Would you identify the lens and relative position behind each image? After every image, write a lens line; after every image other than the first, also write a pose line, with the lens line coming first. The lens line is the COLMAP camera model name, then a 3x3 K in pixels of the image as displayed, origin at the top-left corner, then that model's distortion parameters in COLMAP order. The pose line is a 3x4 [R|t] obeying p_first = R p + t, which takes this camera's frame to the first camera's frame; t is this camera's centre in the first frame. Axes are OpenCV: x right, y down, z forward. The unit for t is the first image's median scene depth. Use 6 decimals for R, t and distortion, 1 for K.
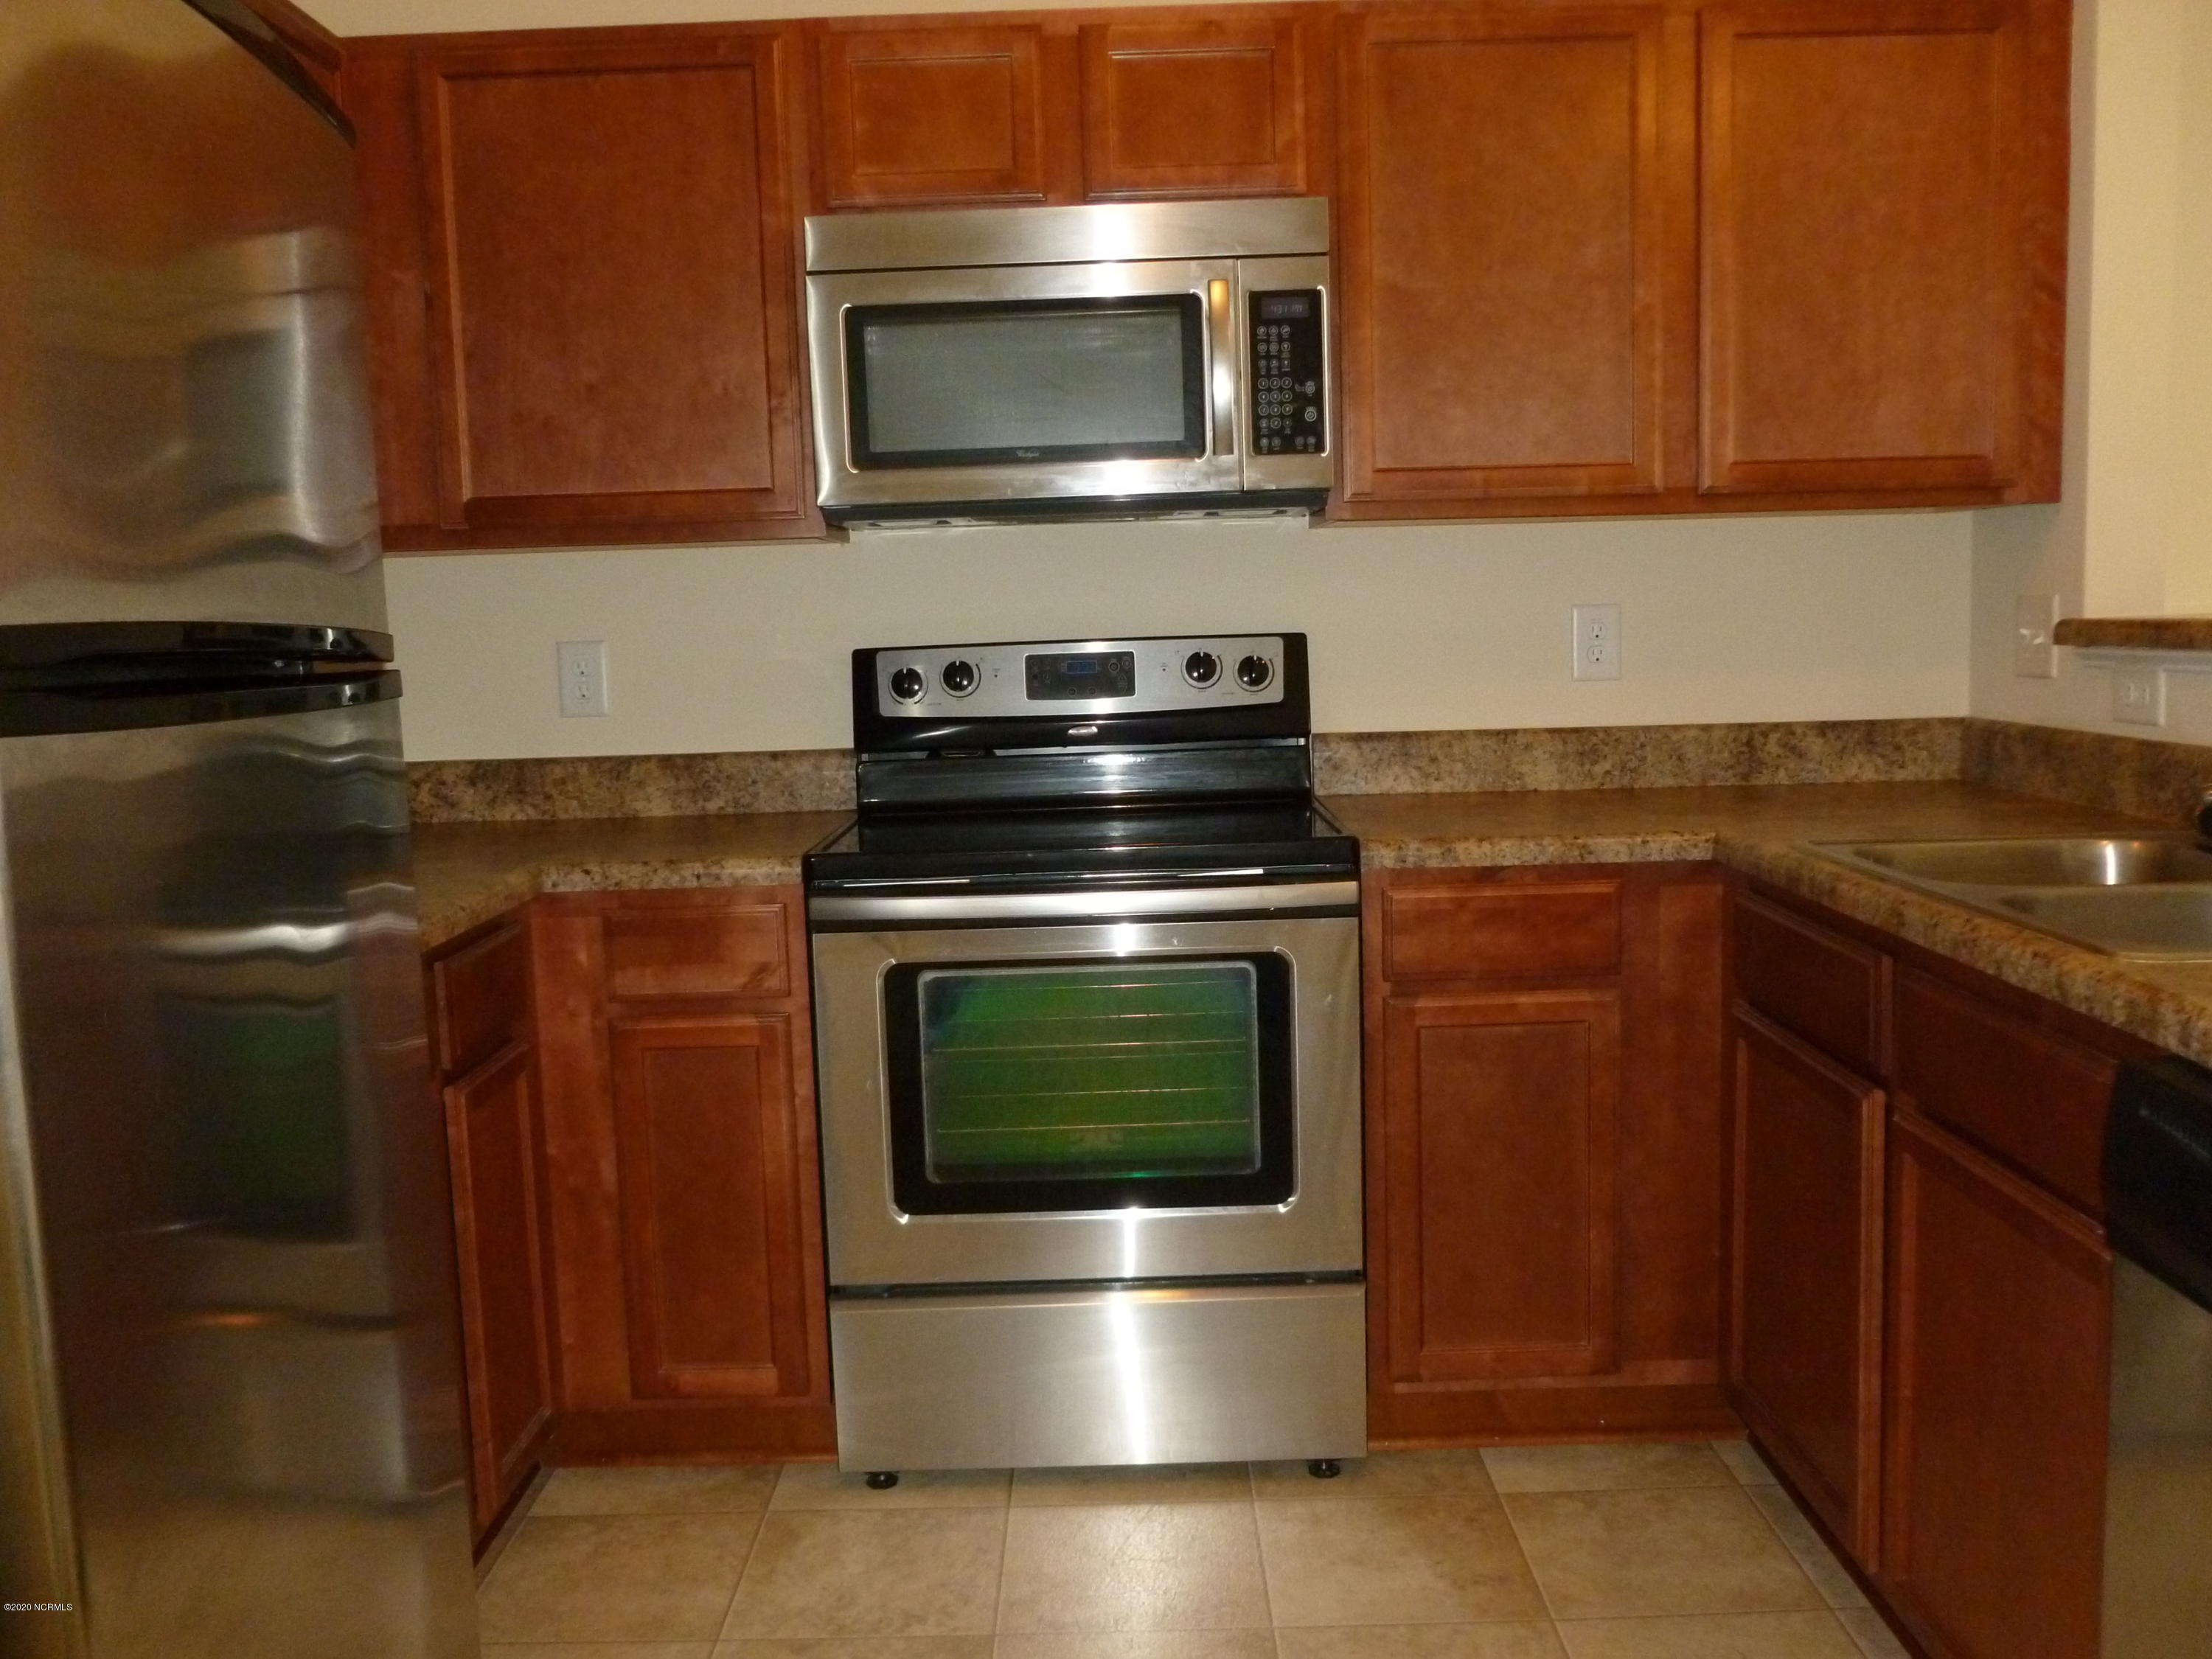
lens RADIAL K [[1913.5, 0, 1045.4], [0, 1913.5, 833.8], [0, 0, 1]] dist [-0.009634, -0.008762]
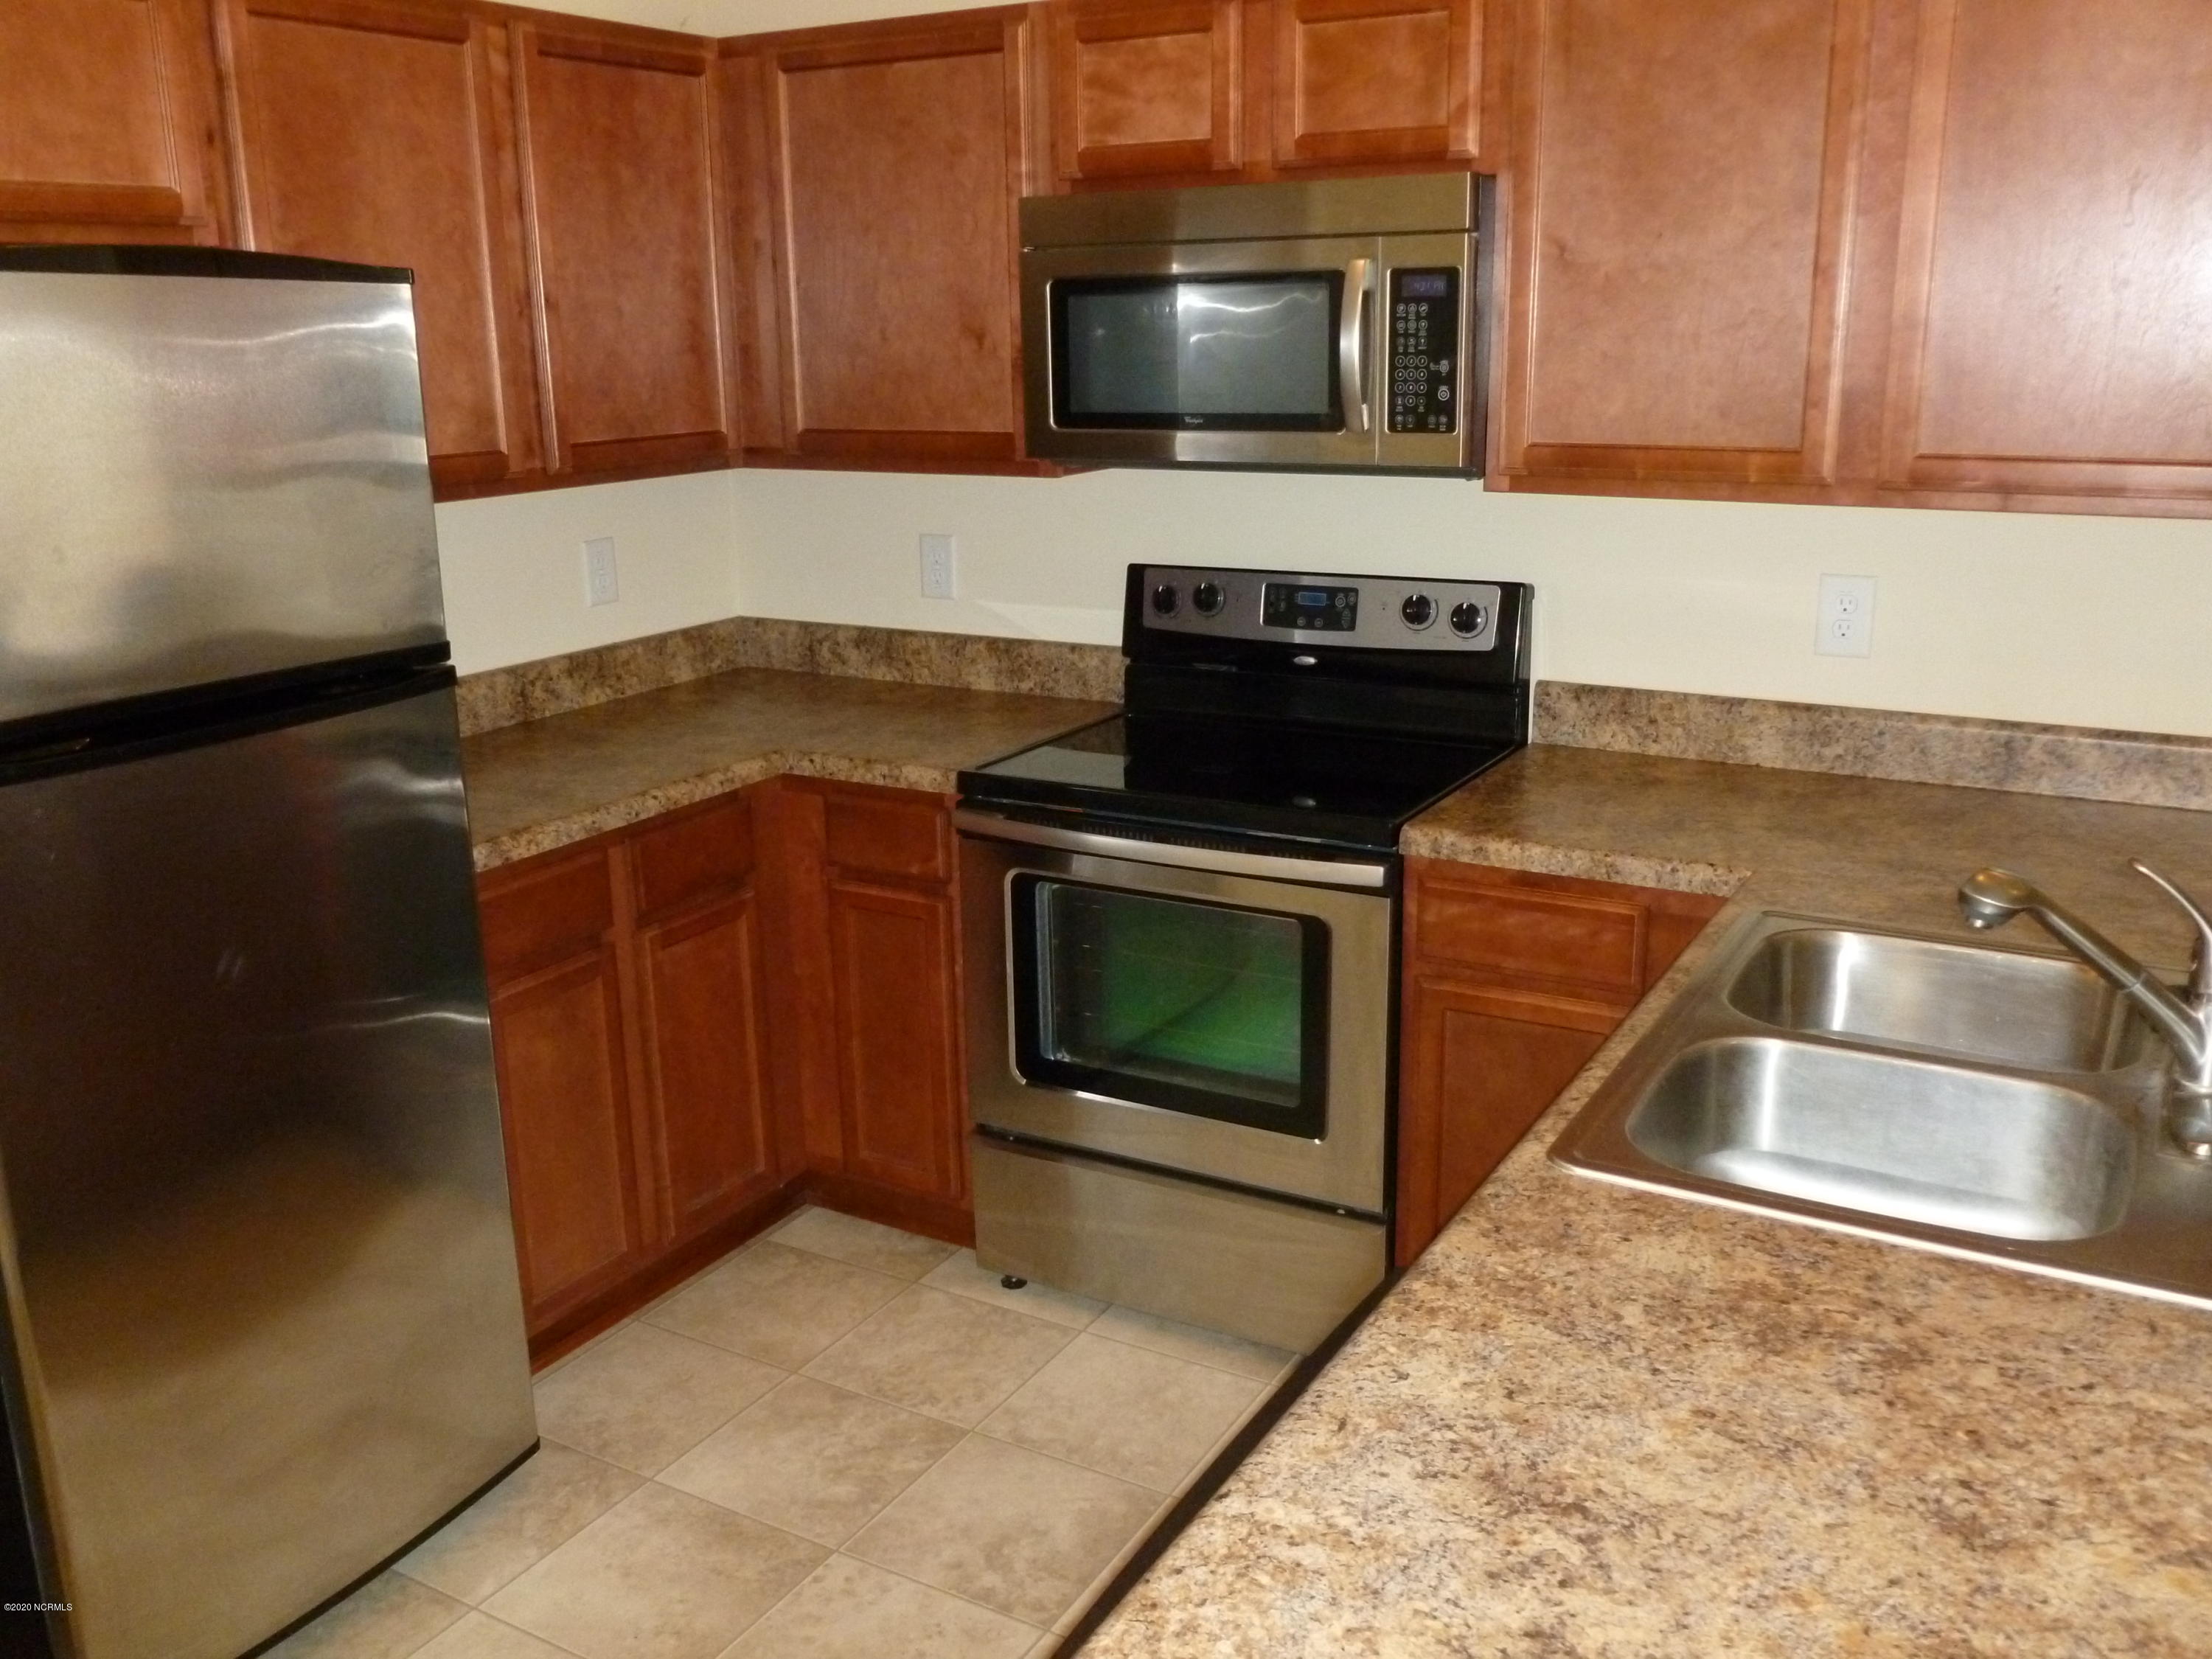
lens RADIAL K [[1913.5, 0, 1065.7], [0, 1913.5, 821.3], [0, 0, 1]] dist [-0.009634, -0.008762]
pose [[0.868854, 0.141022, -0.474558, 0.415583], [-0.062319, 0.982101, 0.177748, -0.144186], [0.491130, -0.124863, 0.862091, 0.006929]]
